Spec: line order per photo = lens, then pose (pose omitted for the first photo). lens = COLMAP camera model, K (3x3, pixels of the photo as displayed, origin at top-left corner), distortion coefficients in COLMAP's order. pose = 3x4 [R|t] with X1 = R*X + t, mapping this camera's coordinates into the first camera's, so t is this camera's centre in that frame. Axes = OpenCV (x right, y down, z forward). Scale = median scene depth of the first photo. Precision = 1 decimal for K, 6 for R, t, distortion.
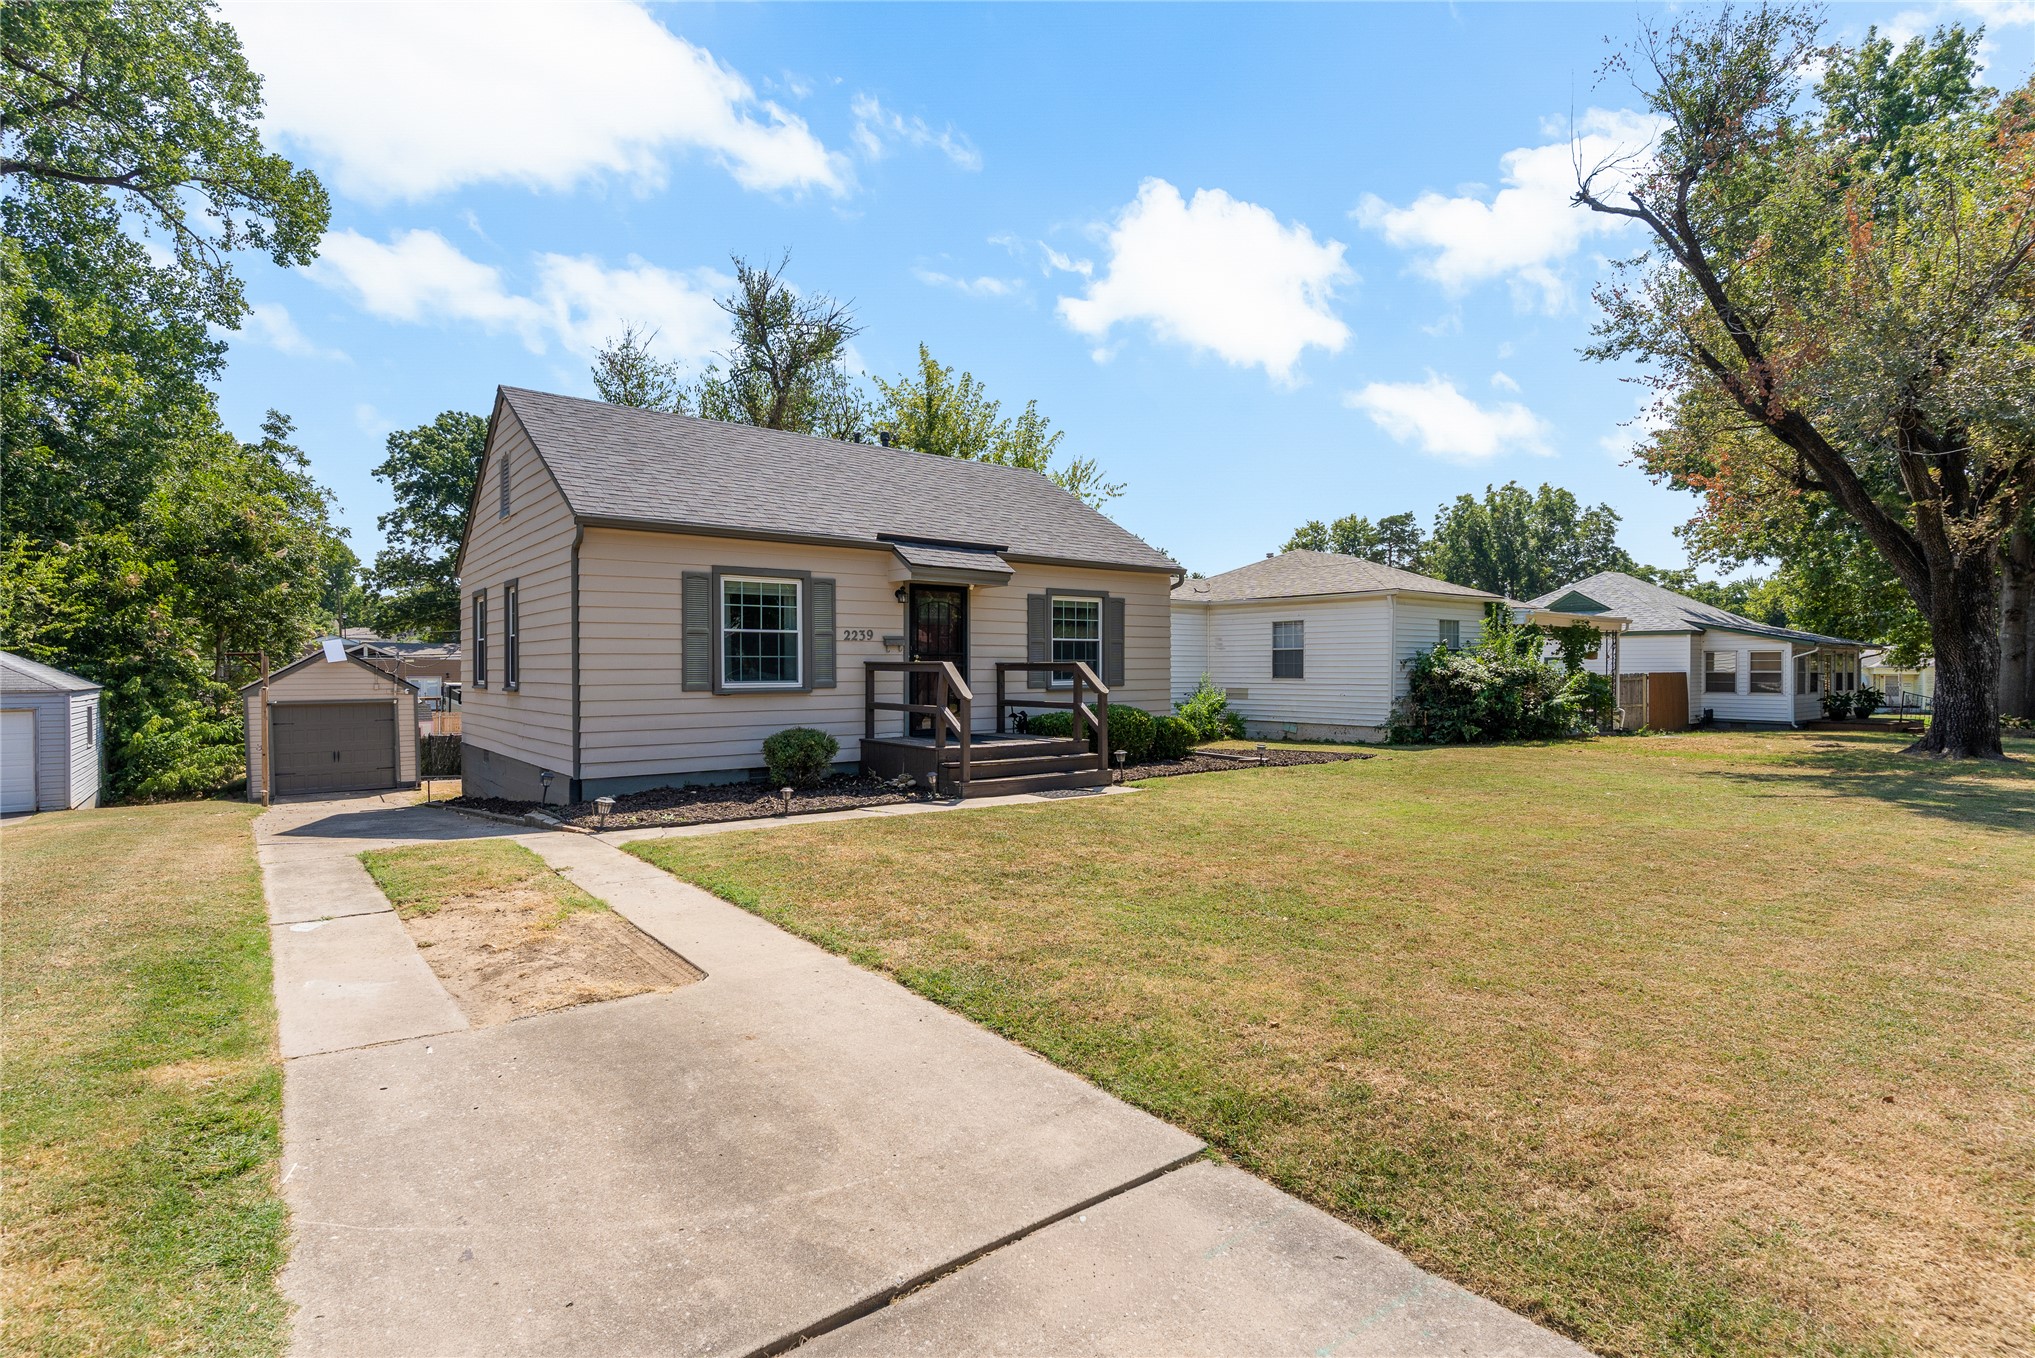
lens RADIAL K [[982.9, 0, 1006.6], [0, 982.9, 676.9], [0, 0, 1]] dist [-0.000635, 0.000826]
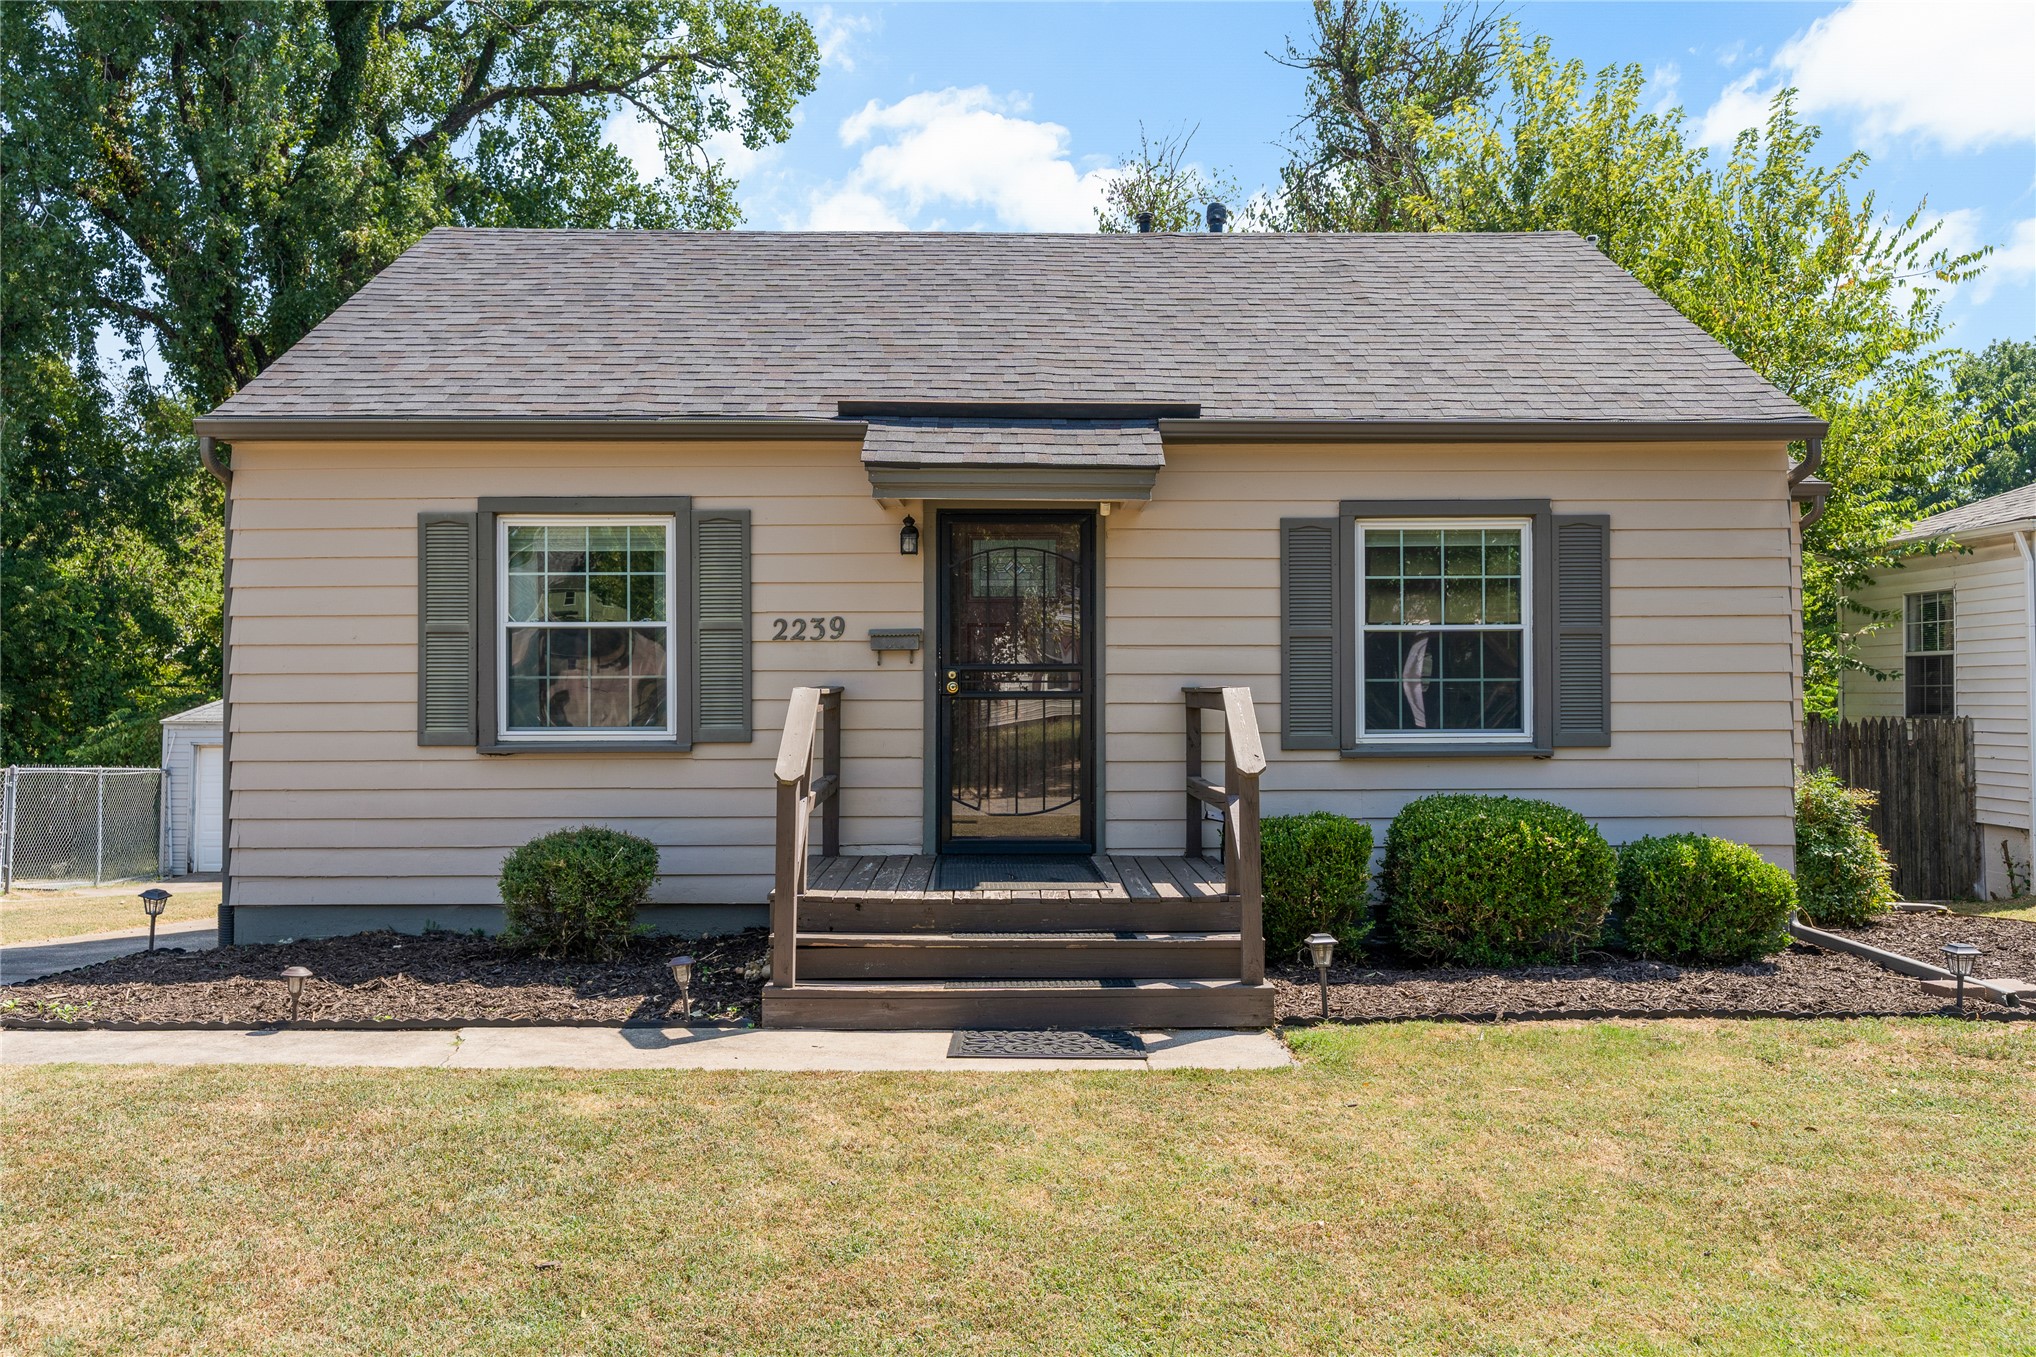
lens RADIAL K [[1594.9, 0, 1006.0], [0, 1594.9, 657.0], [0, 0, 1]] dist [0.002886, -0.002240]
pose [[0.798236, -0.012420, -0.602217, 0.233638], [-0.005331, 0.999603, -0.027682, -0.005795], [0.602322, 0.025307, 0.797852, 0.290395]]
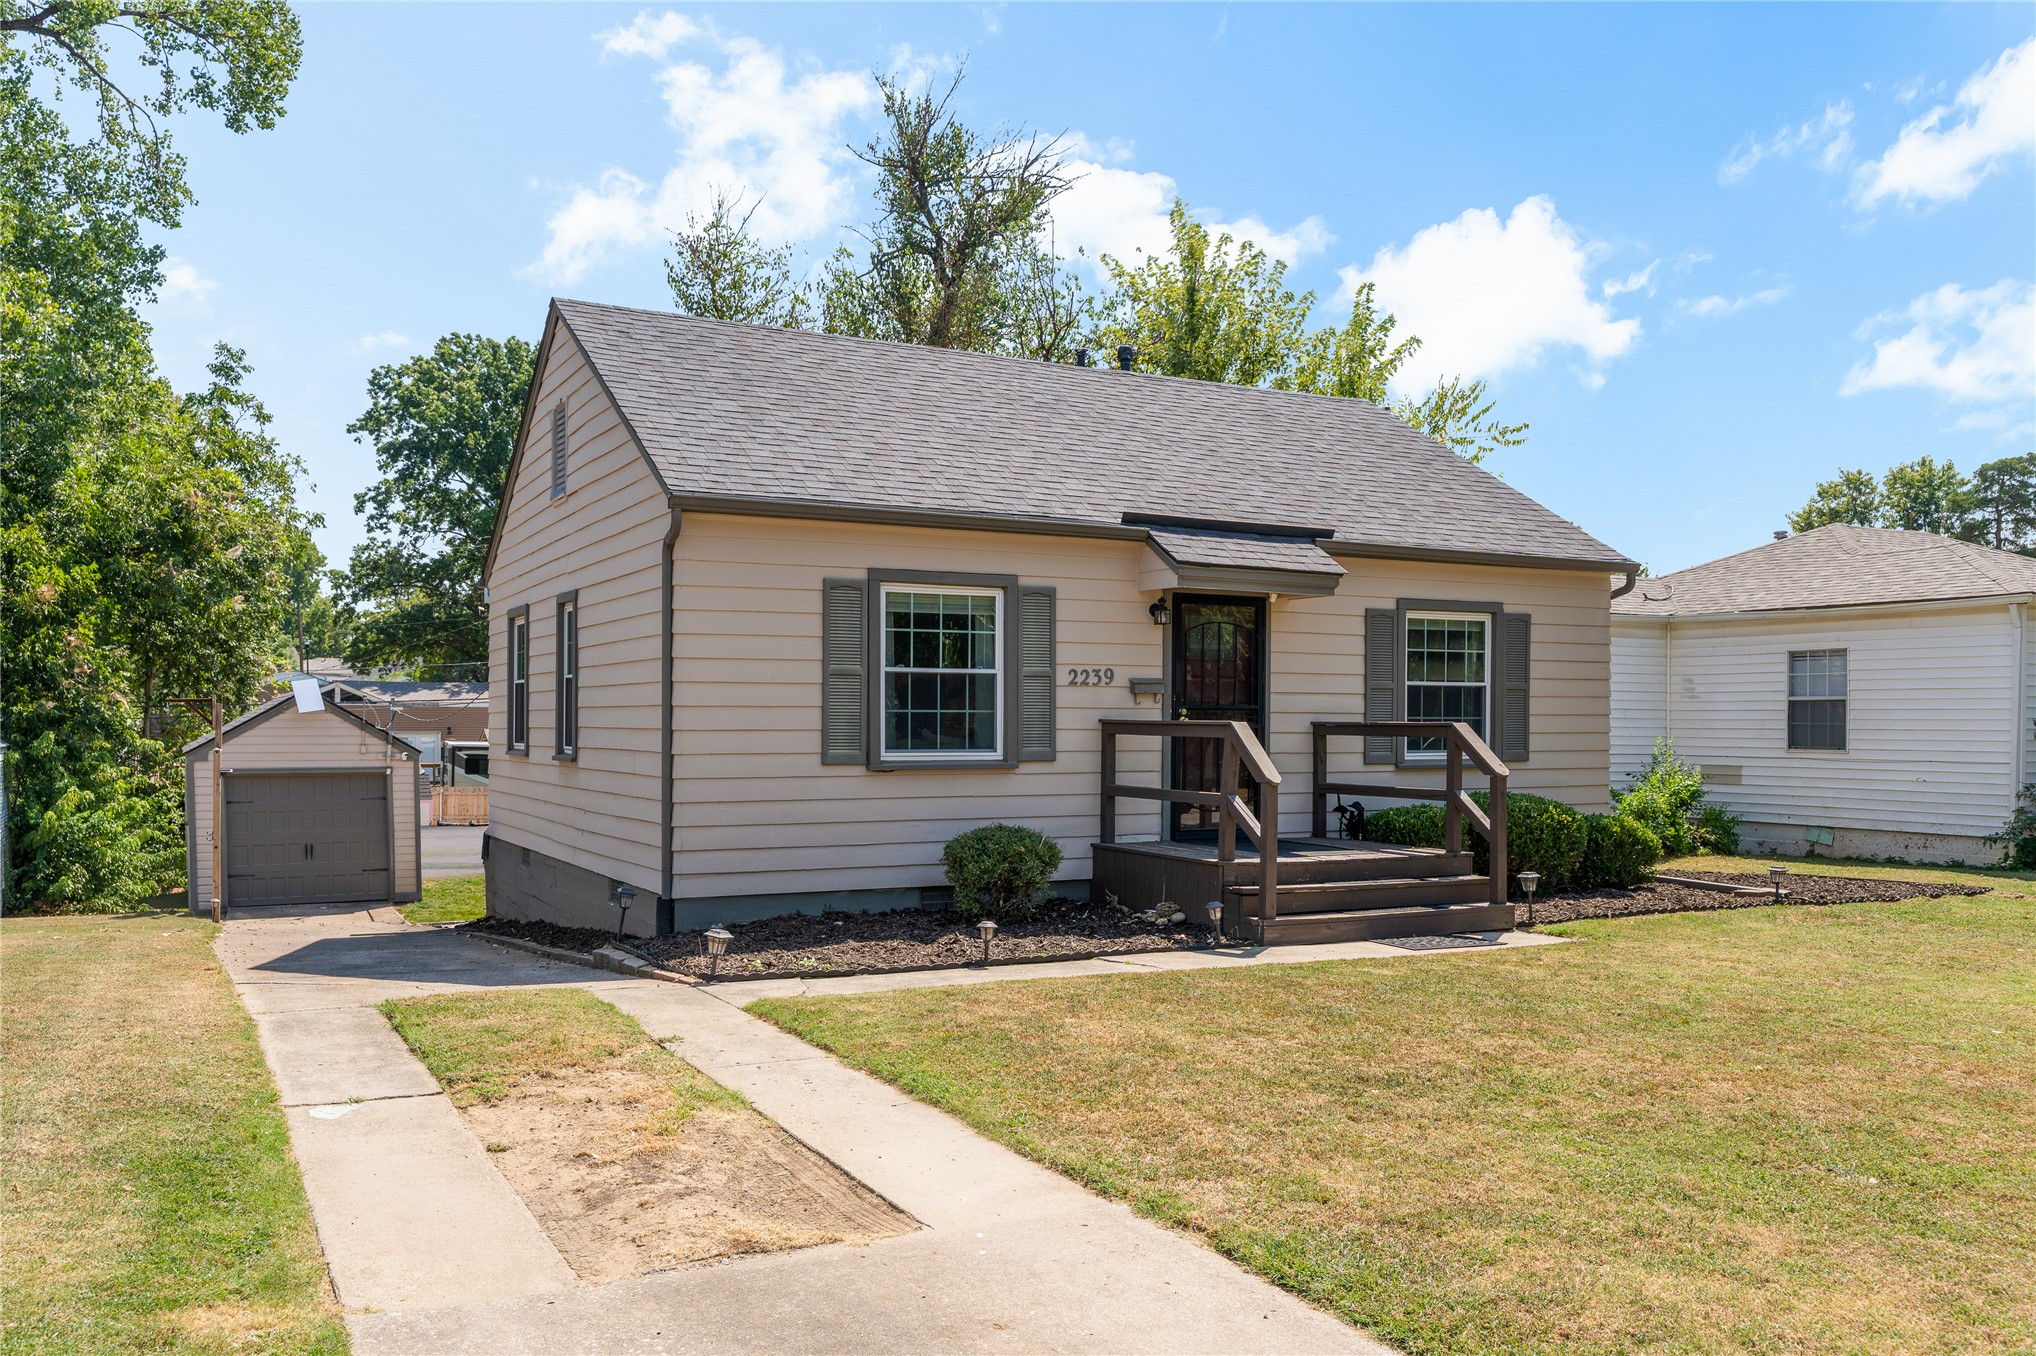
lens RADIAL K [[1602.2, 0, 1010.2], [0, 1602.2, 730.4], [0, 0, 1]] dist [0.002373, -0.000128]
pose [[0.984389, 0.007310, -0.175854, -0.014124], [-0.008068, 0.999961, -0.003592, -0.002901], [0.175821, 0.004954, 0.984410, -0.004338]]
